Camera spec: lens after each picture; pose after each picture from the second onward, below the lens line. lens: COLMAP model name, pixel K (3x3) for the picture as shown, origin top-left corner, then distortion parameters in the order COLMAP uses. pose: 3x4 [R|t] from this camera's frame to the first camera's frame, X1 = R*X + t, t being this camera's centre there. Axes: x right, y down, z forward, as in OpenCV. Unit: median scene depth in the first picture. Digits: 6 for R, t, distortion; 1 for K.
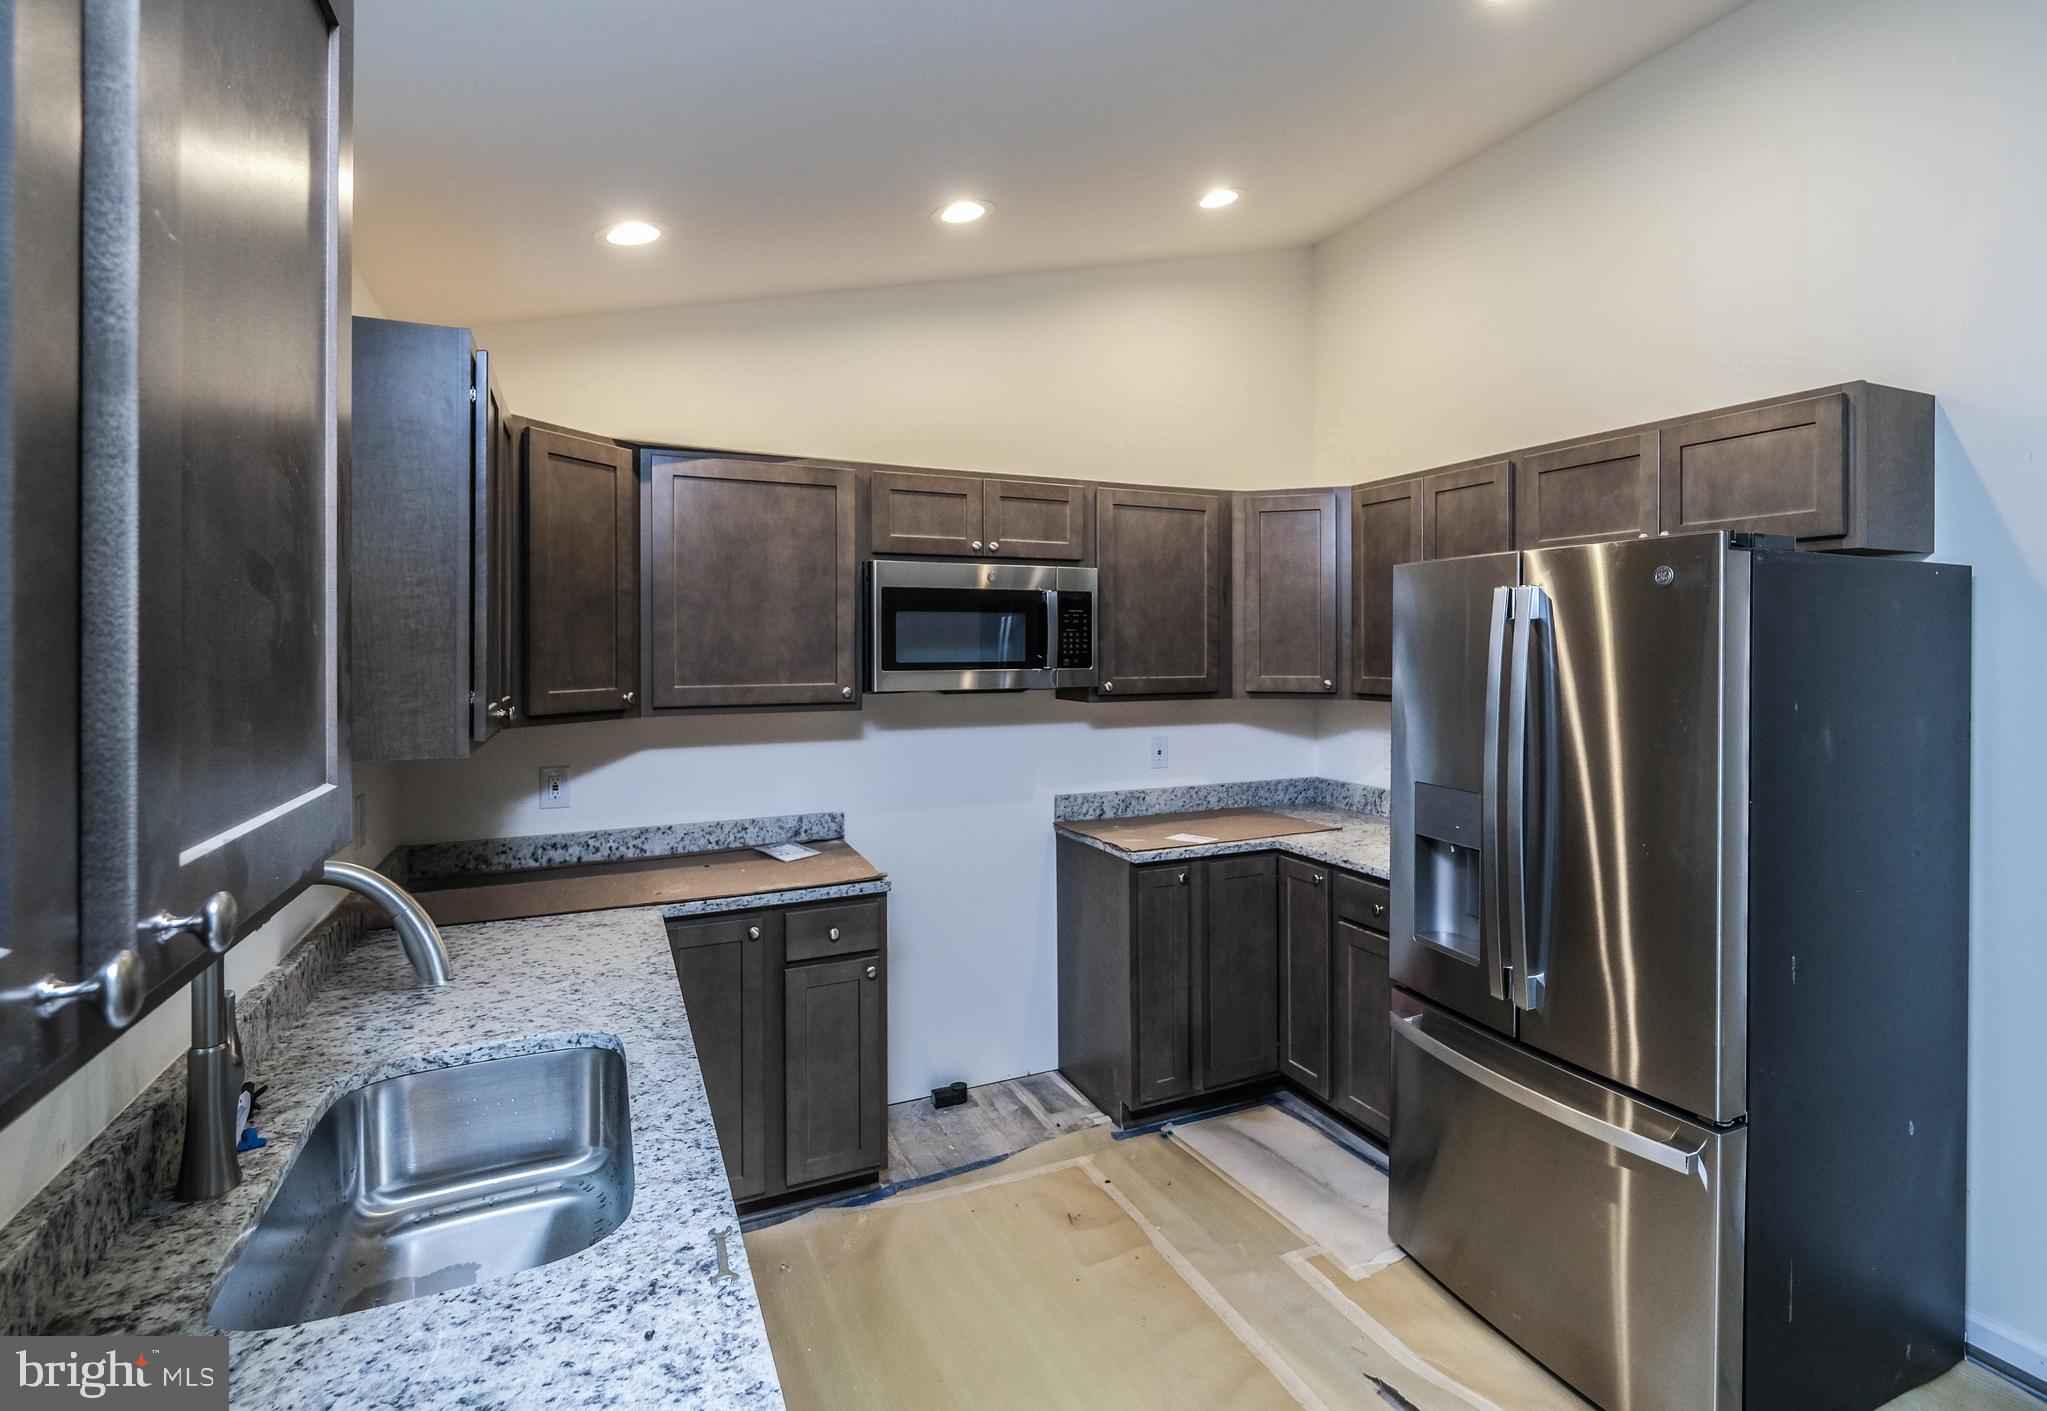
lens RADIAL K [[1033.7, 0, 1122.6], [0, 1033.7, 648.0], [0, 0, 1]] dist [-0.001125, -0.000143]
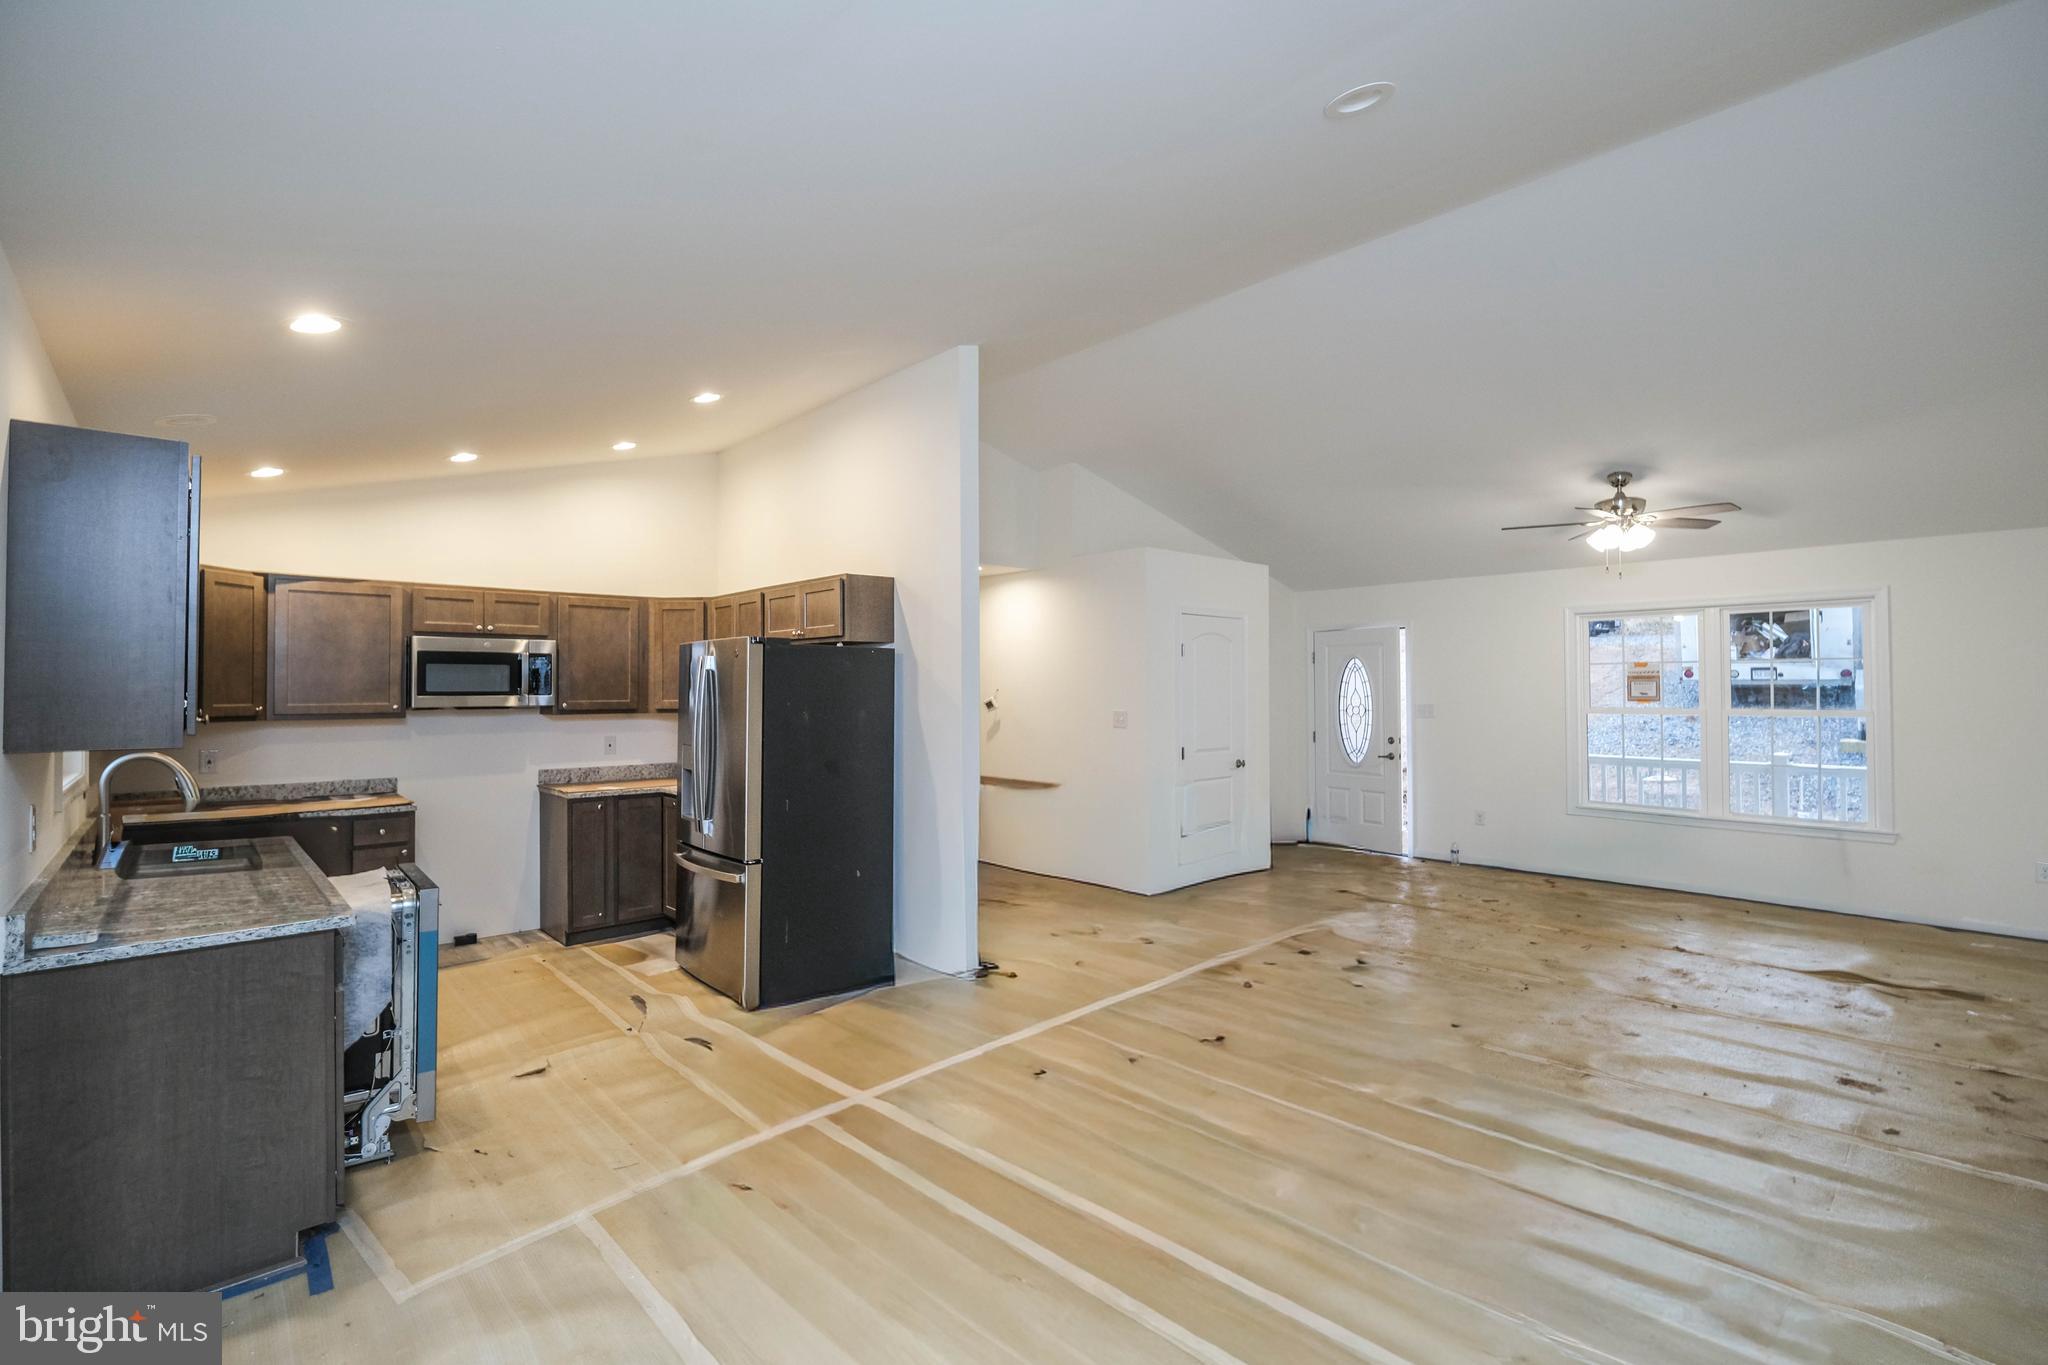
lens RADIAL K [[939.9, 0, 1020.6], [0, 939.9, 670.5], [0, 0, 1]] dist [-0.011251, 0.000120]
pose [[0.966106, 0.003865, 0.258115, 0.377309], [0.002473, 0.999704, -0.024223, 0.019389], [-0.258132, 0.024041, 0.965810, -0.894136]]
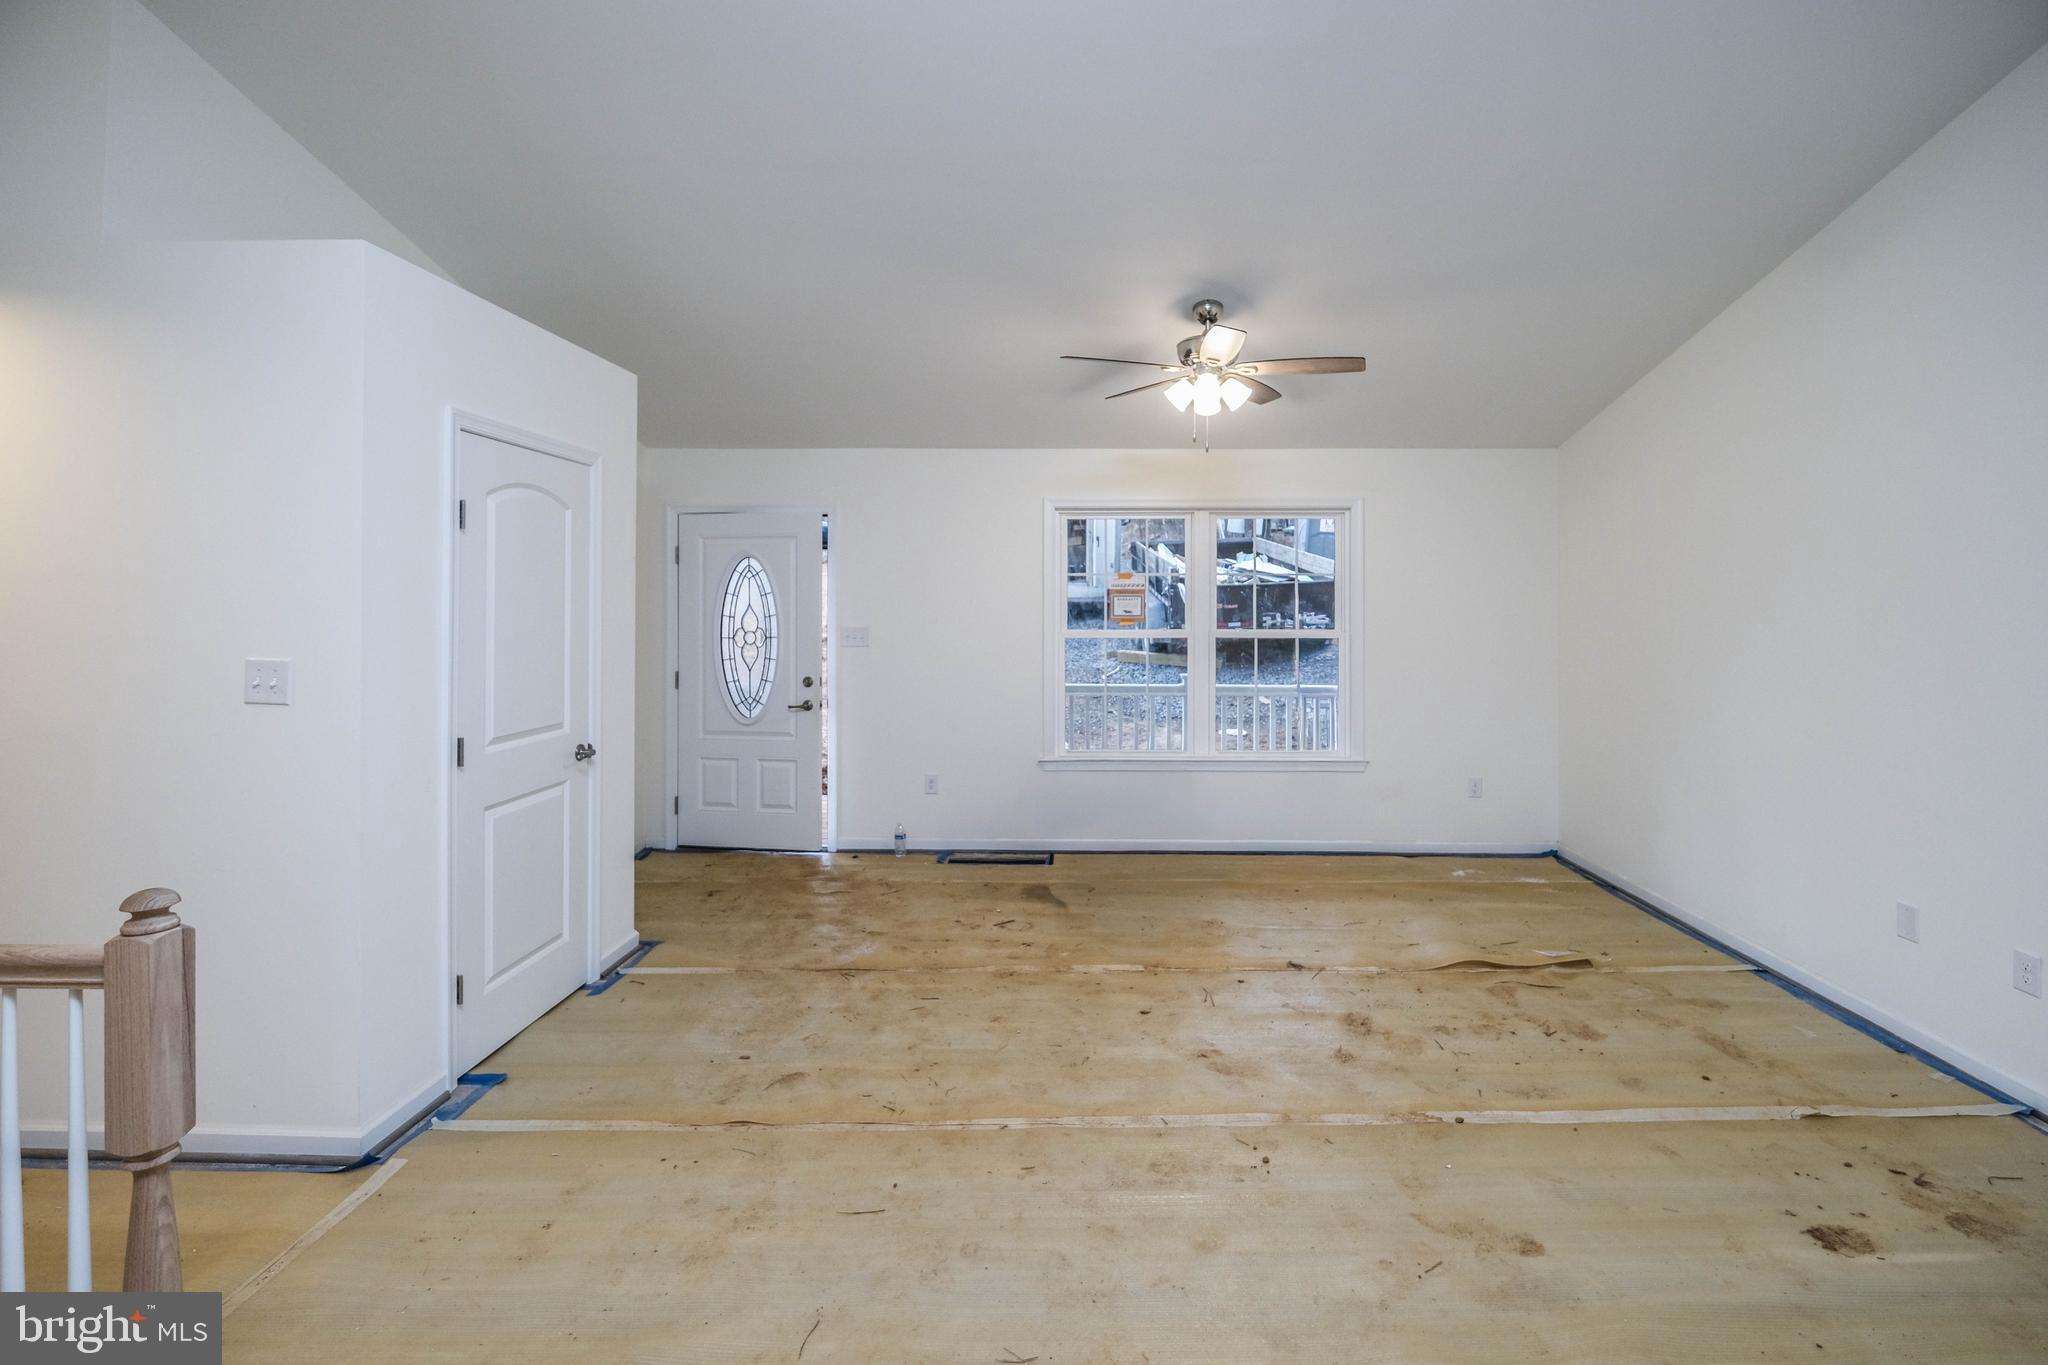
lens RADIAL K [[921.0, 0, 1094.8], [0, 921.0, 602.5], [0, 0, 1]] dist [-0.011257, -0.000059]
pose [[0.454721, 0.001951, 0.890632, 0.765547], [0.001659, 0.999994, -0.003038, 0.011361], [-0.890632, 0.002859, 0.454715, 0.112855]]
